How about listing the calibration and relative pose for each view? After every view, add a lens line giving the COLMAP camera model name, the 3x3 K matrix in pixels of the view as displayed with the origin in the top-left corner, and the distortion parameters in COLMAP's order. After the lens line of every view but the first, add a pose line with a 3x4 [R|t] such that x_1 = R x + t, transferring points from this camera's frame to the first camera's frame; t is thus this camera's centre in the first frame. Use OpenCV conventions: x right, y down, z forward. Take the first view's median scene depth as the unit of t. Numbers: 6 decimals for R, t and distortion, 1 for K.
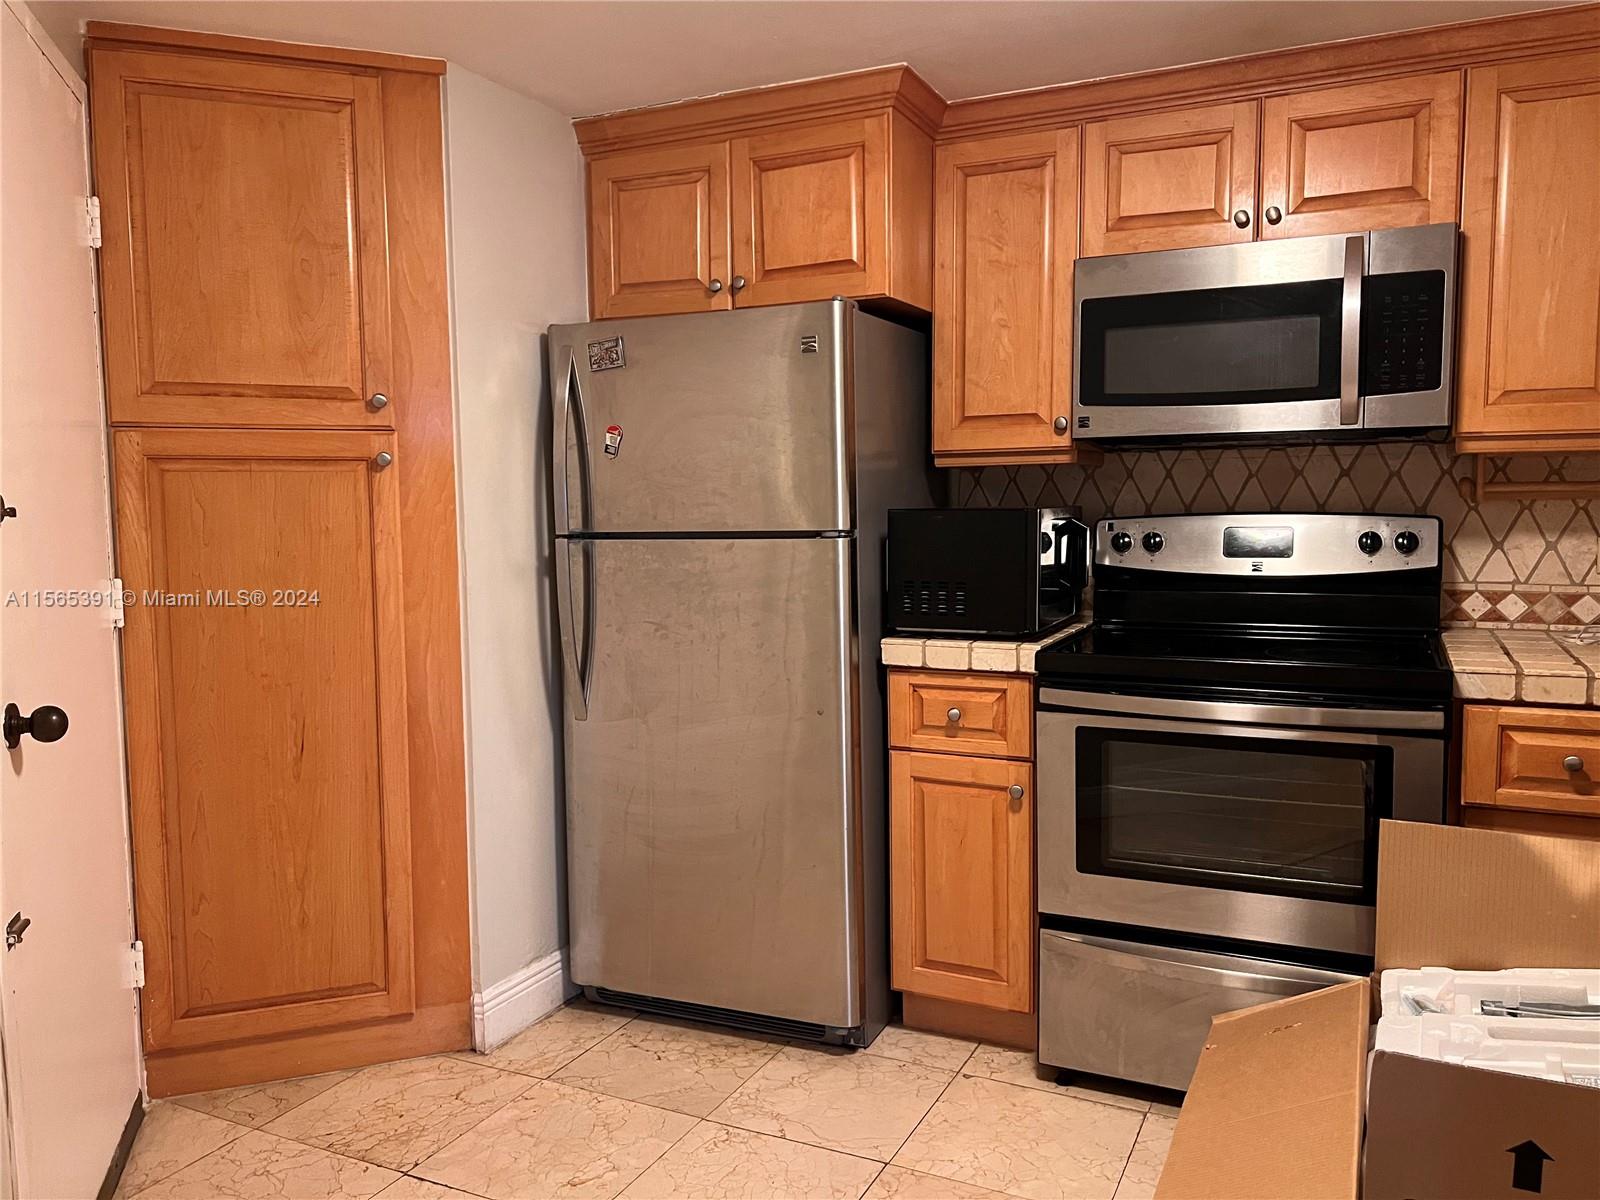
lens RADIAL K [[1197.7, 0, 809.6], [0, 1197.7, 598.4], [0, 0, 1]] dist [0.061812, -0.068476]
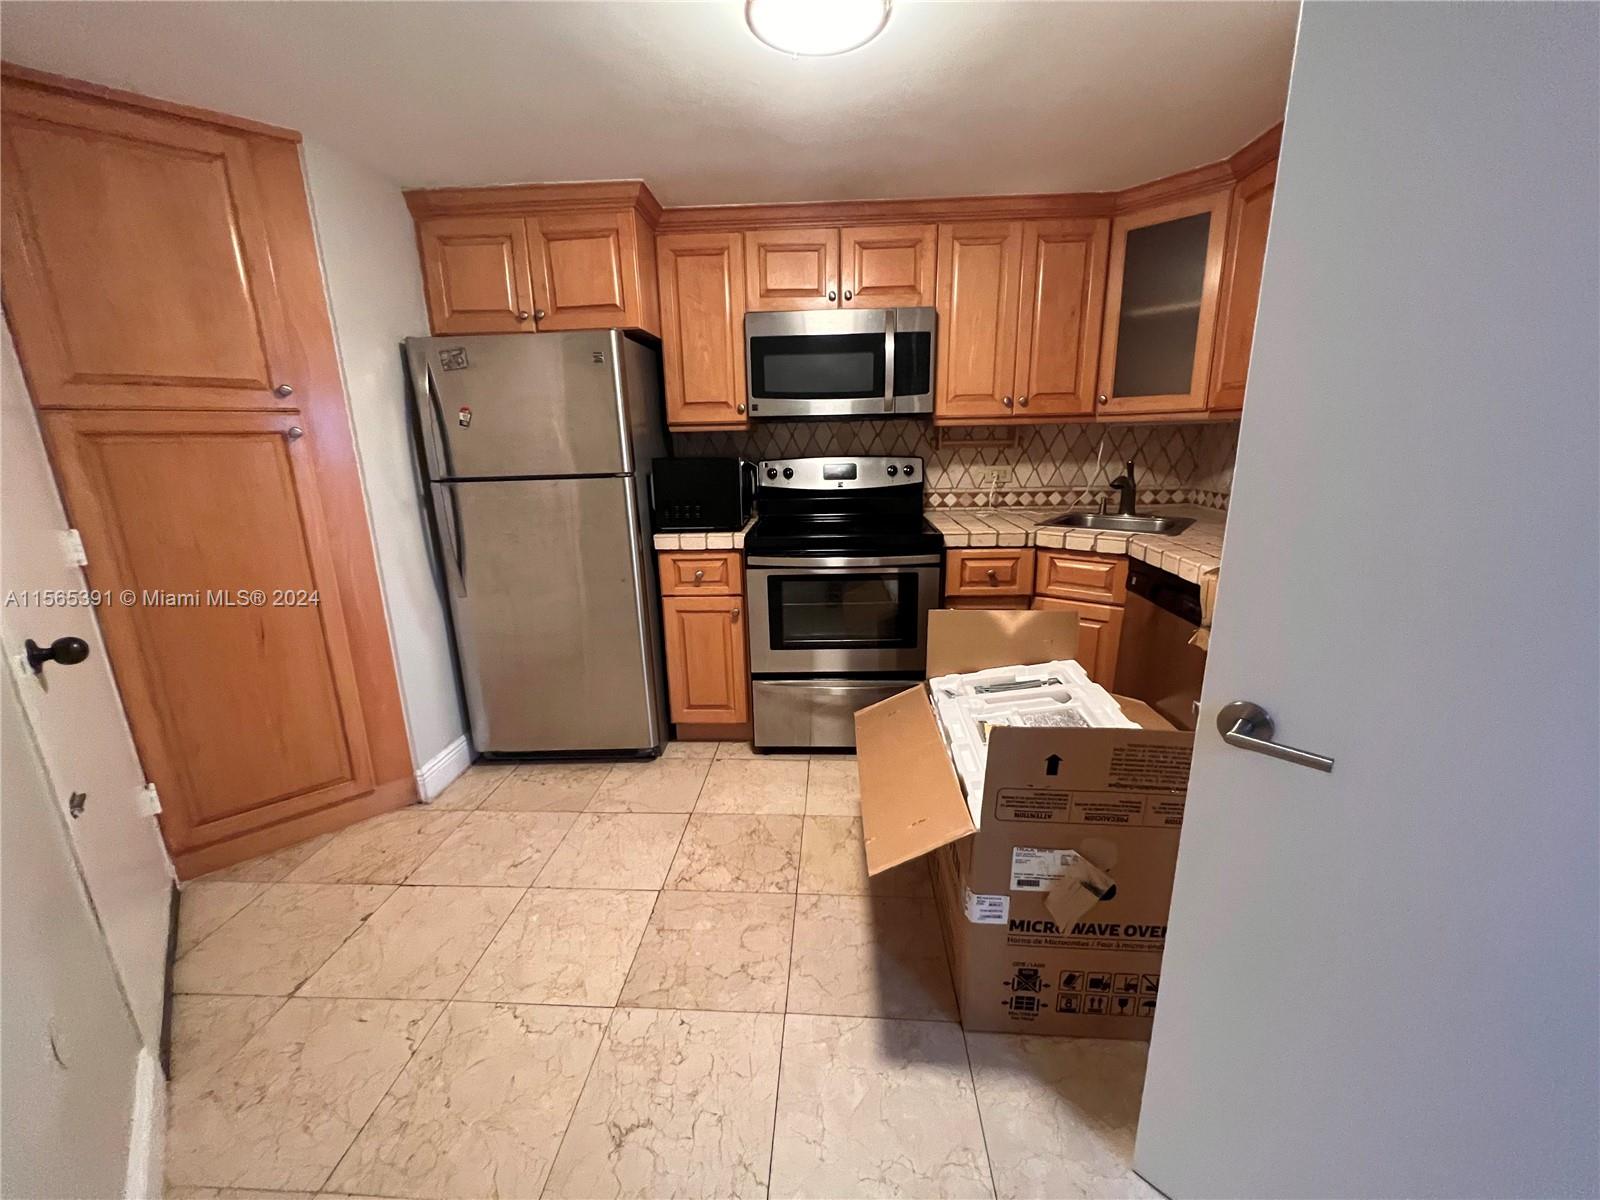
lens RADIAL K [[641.3, 0, 799.1], [0, 641.3, 599.2], [0, 0, 1]] dist [-0.001728, 0.001091]
pose [[0.924246, -0.103469, 0.367509, -0.097664], [0.043705, 0.984922, 0.167384, -0.021330], [-0.379287, -0.138643, 0.914833, 0.052107]]
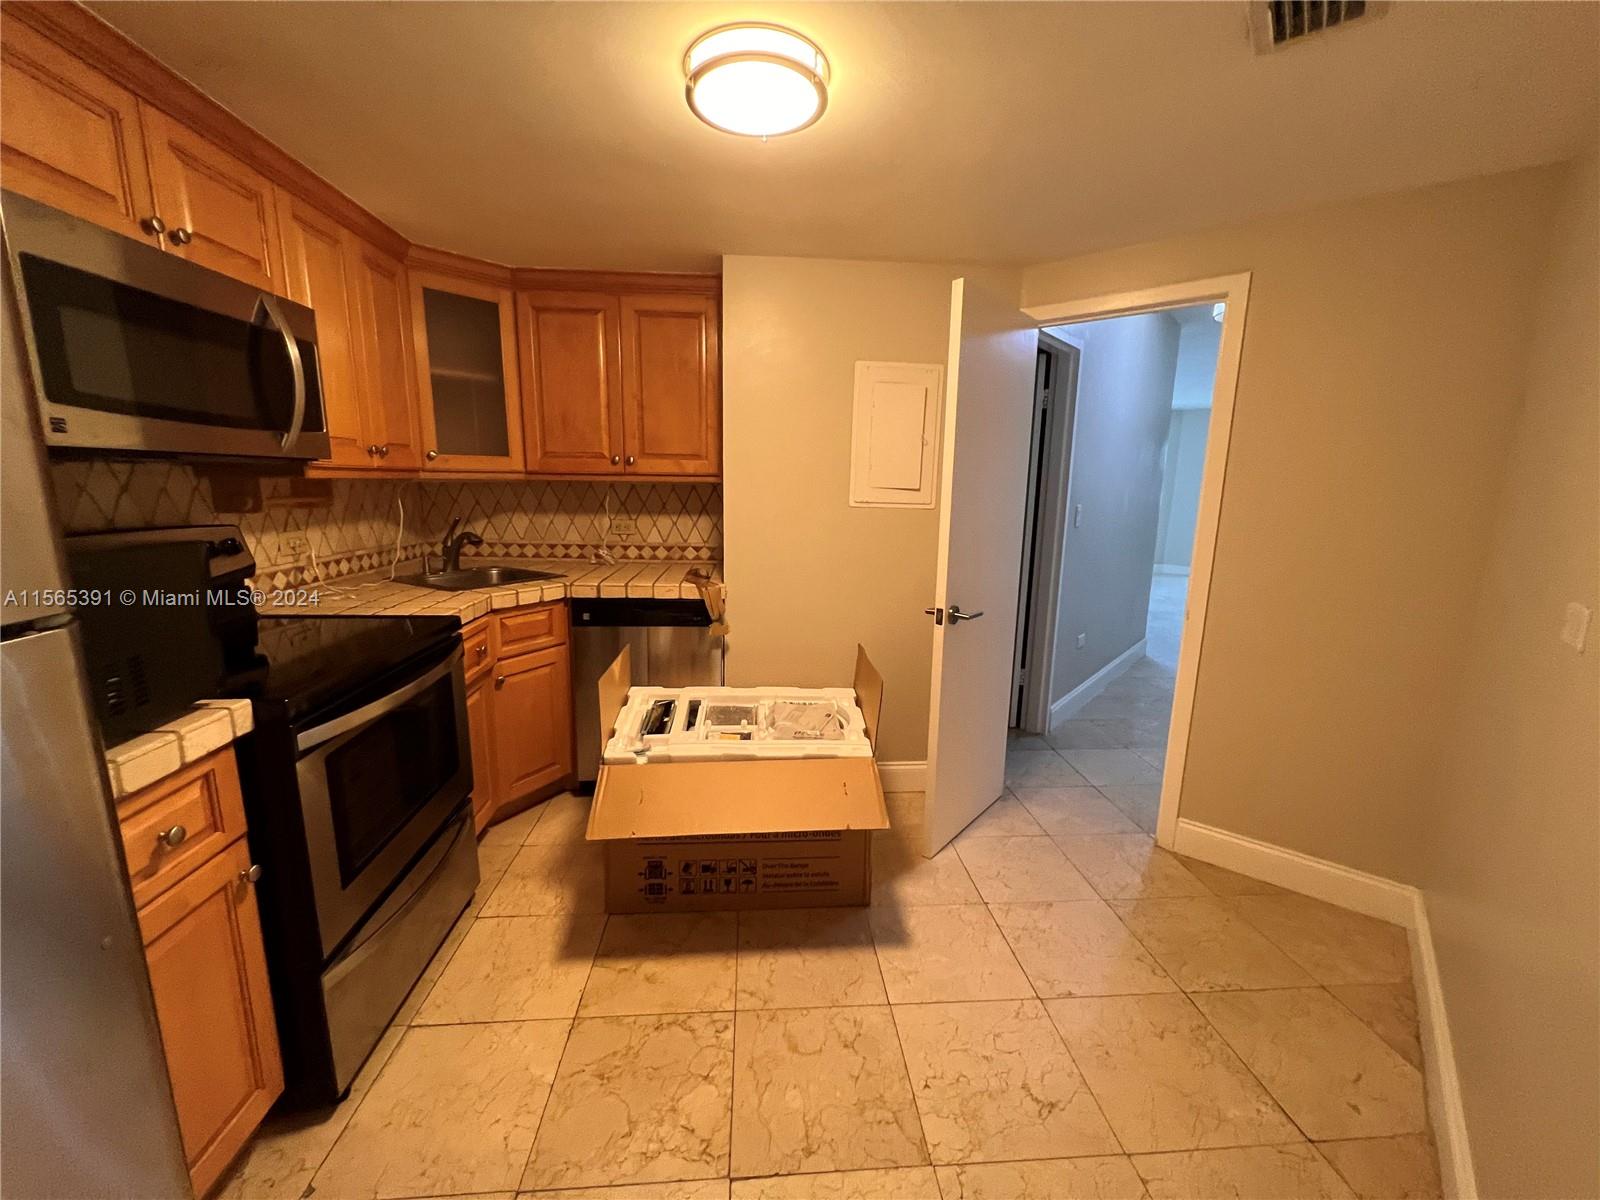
lens RADIAL K [[641.3, 0, 803.1], [0, 641.3, 598.6], [0, 0, 1]] dist [-0.001728, 0.001091]
pose [[-0.500443, -0.155030, 0.851776, -0.370415], [0.062261, 0.974845, 0.214009, -0.099804], [-0.863528, 0.160131, -0.478202, 0.824953]]
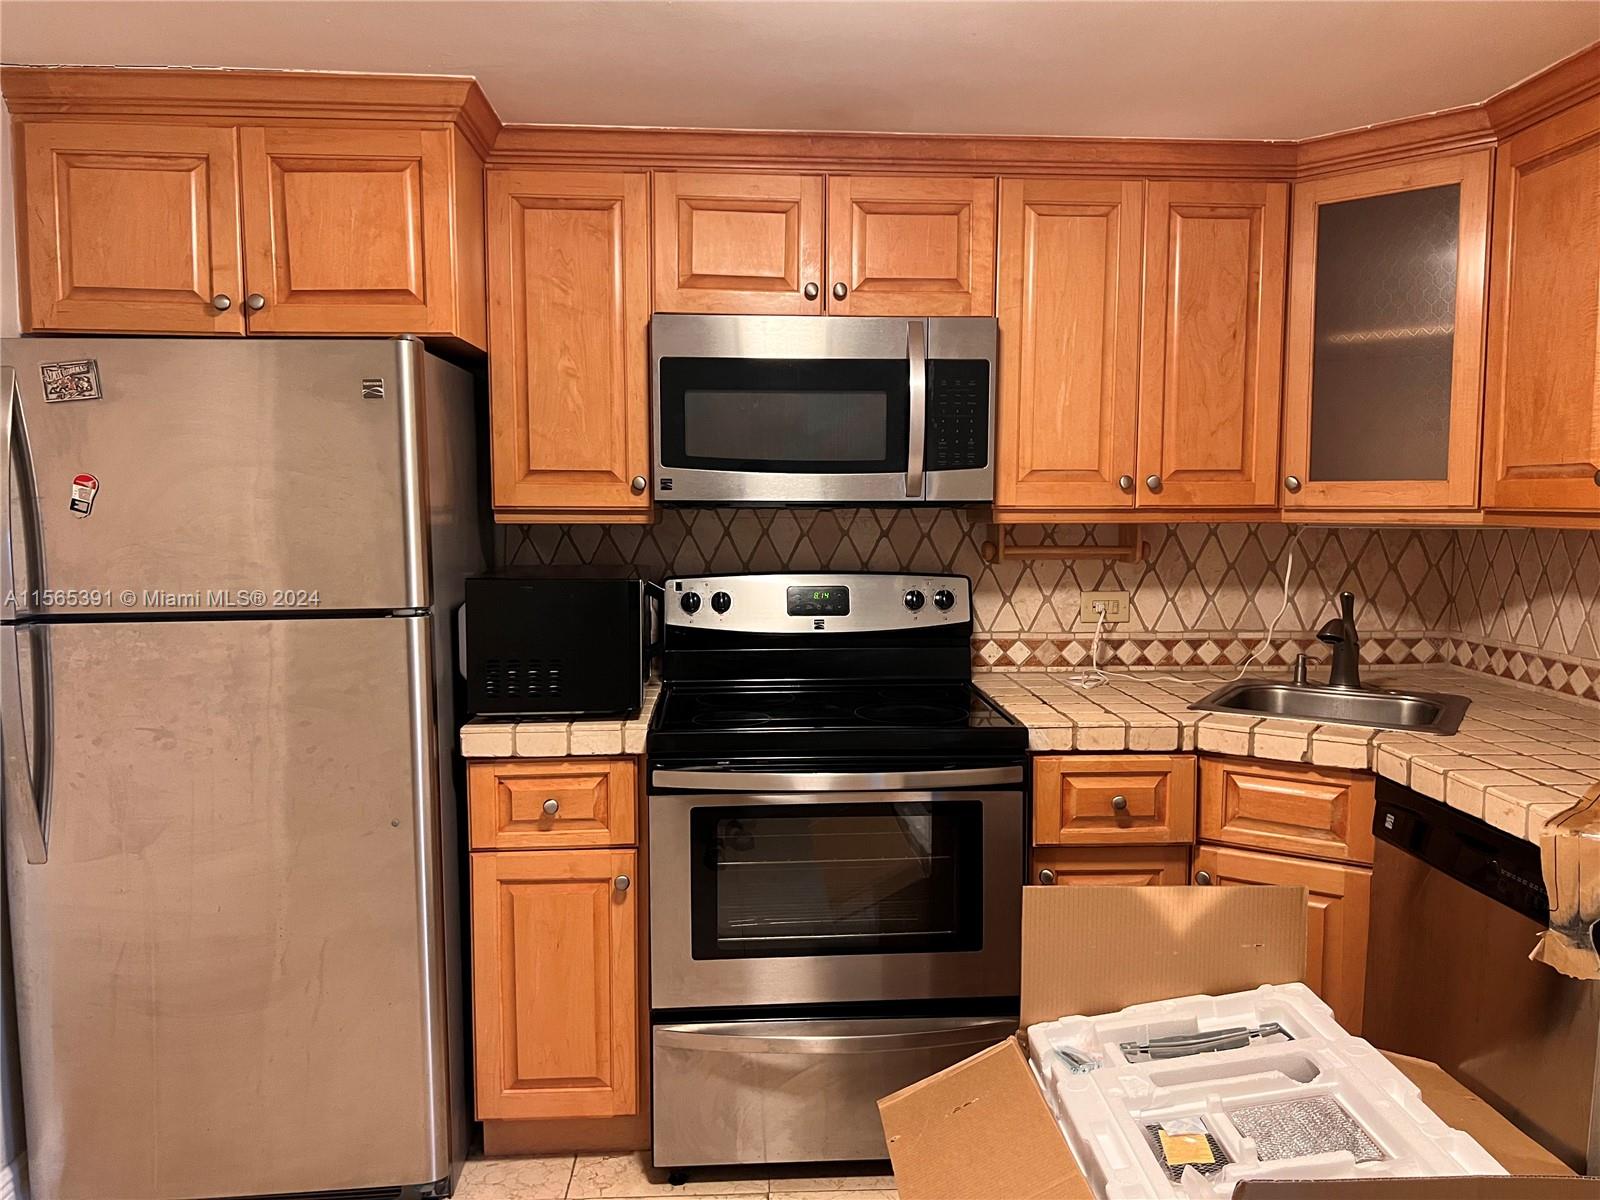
lens RADIAL K [[1197.7, 0, 809.4], [0, 1197.7, 600.7], [0, 0, 1]] dist [0.061812, -0.068476]
pose [[0.876668, -0.031107, 0.480089, -0.137477], [0.031003, 0.999486, 0.008147, -0.058728], [-0.480096, 0.007742, 0.877182, 0.107798]]
